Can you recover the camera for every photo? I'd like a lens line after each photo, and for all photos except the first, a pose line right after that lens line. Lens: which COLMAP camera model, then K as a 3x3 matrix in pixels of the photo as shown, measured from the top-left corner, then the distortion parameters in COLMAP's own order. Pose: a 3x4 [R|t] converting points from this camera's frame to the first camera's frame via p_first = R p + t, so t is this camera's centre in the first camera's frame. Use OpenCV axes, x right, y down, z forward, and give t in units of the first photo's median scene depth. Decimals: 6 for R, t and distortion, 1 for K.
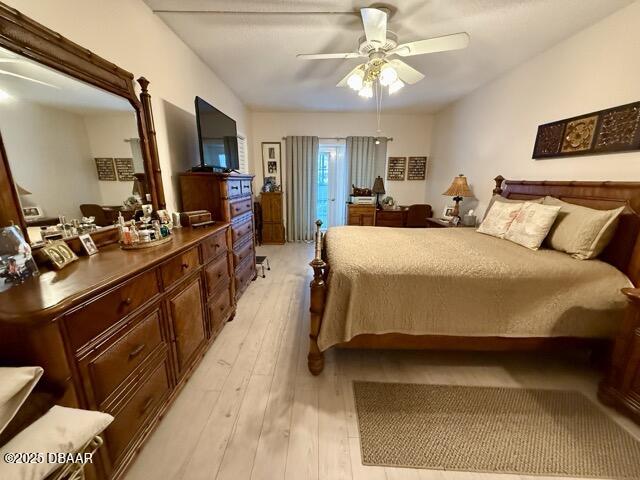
lens RADIAL K [[254.5, 0, 318.0], [0, 254.5, 239.7], [0, 0, 1]] dist [0.000015, 0.000268]
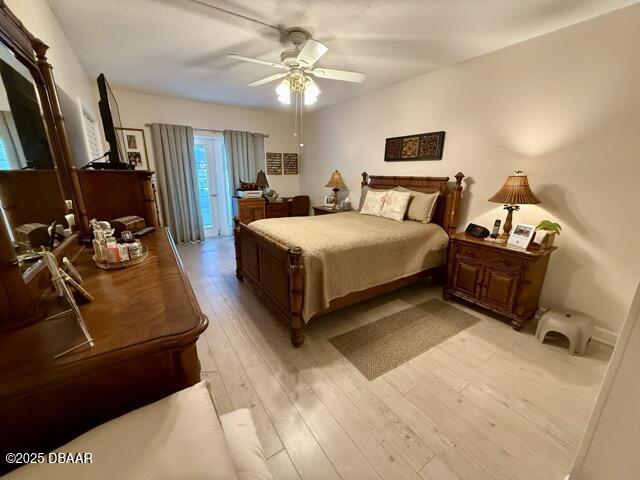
lens RADIAL K [[254.5, 0, 318.0], [0, 254.5, 239.7], [0, 0, 1]] dist [0.000015, 0.000268]
pose [[0.828856, -0.143703, 0.540691, -0.380537], [0.127389, 0.989539, 0.067714, -0.016514], [-0.544765, 0.012753, 0.838492, -0.023688]]
